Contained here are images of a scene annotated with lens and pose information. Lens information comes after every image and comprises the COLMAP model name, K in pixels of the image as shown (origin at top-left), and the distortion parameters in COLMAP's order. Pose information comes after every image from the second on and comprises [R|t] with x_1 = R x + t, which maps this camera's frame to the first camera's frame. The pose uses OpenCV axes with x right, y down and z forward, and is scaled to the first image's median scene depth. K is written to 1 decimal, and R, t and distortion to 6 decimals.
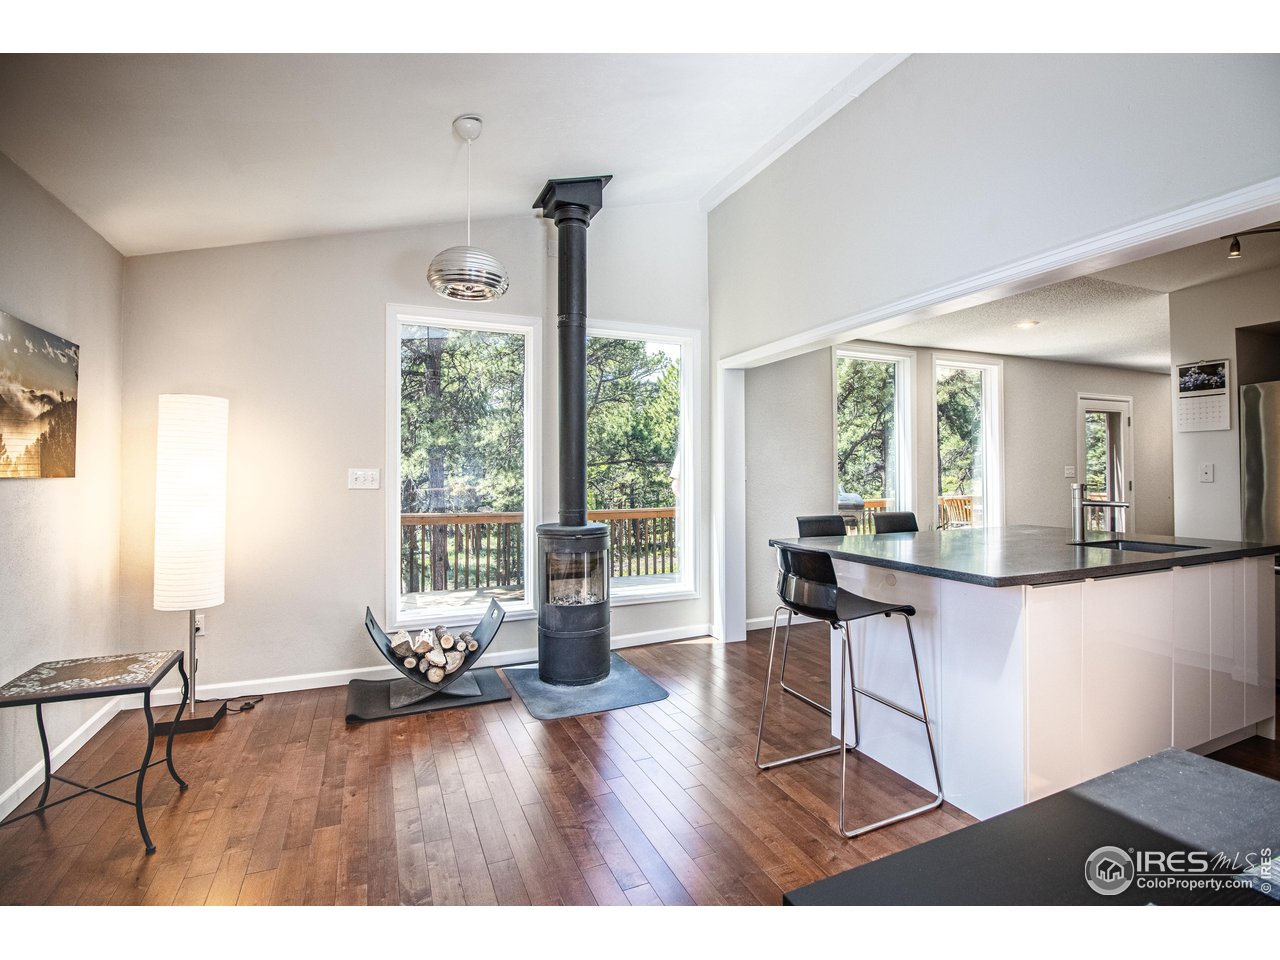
lens RADIAL K [[590.3, 0, 637.7], [0, 590.3, 462.4], [0, 0, 1]] dist [-0.017161, -0.000566]
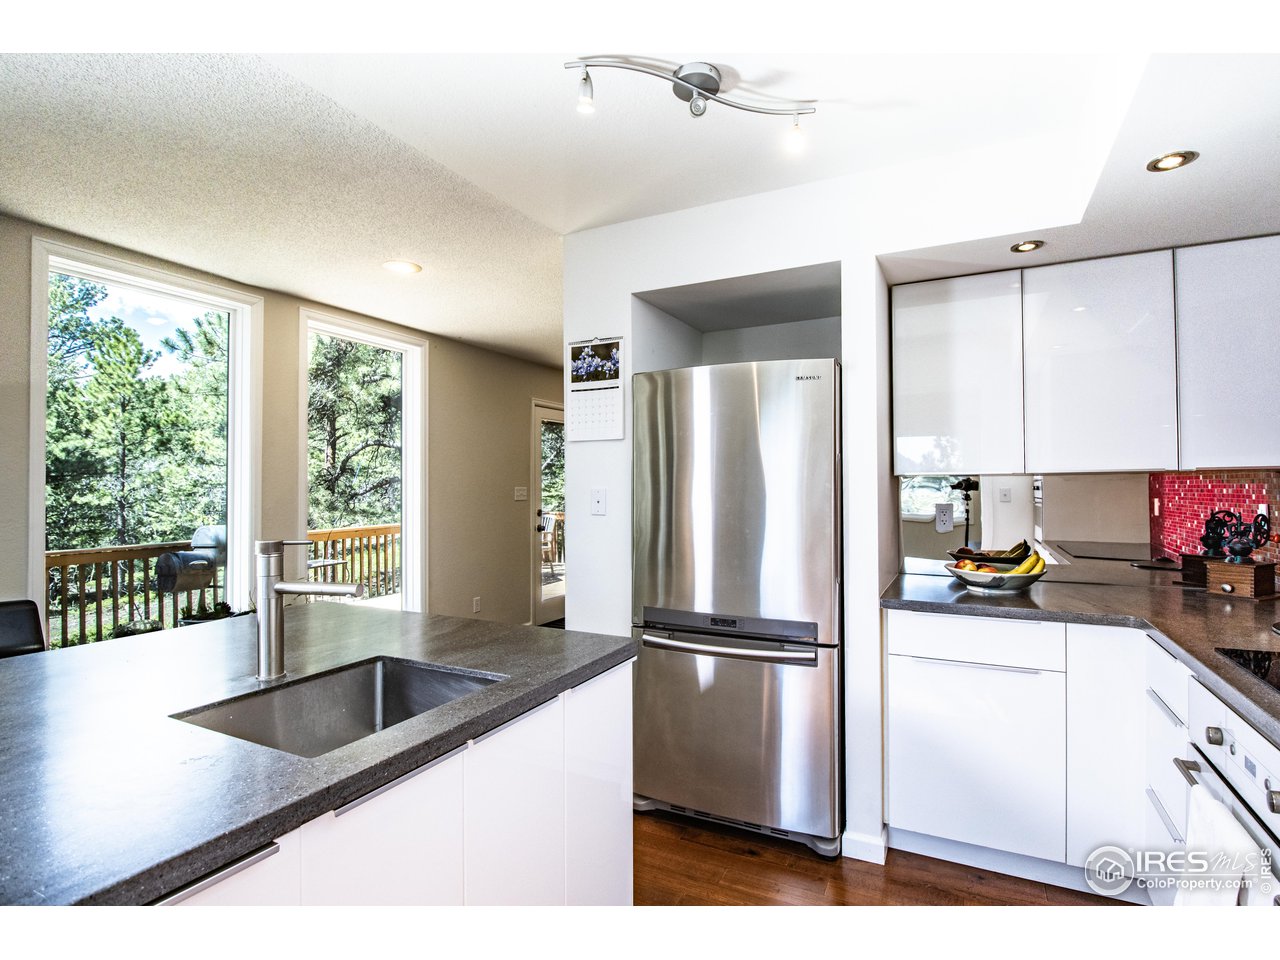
lens RADIAL K [[590.3, 0, 637.7], [0, 590.3, 462.4], [0, 0, 1]] dist [-0.017161, -0.000566]
pose [[0.770876, 0.019254, 0.636694, 0.569480], [-0.005572, 0.999709, -0.023486, -0.014424], [-0.636961, 0.014558, 0.770759, 0.437588]]
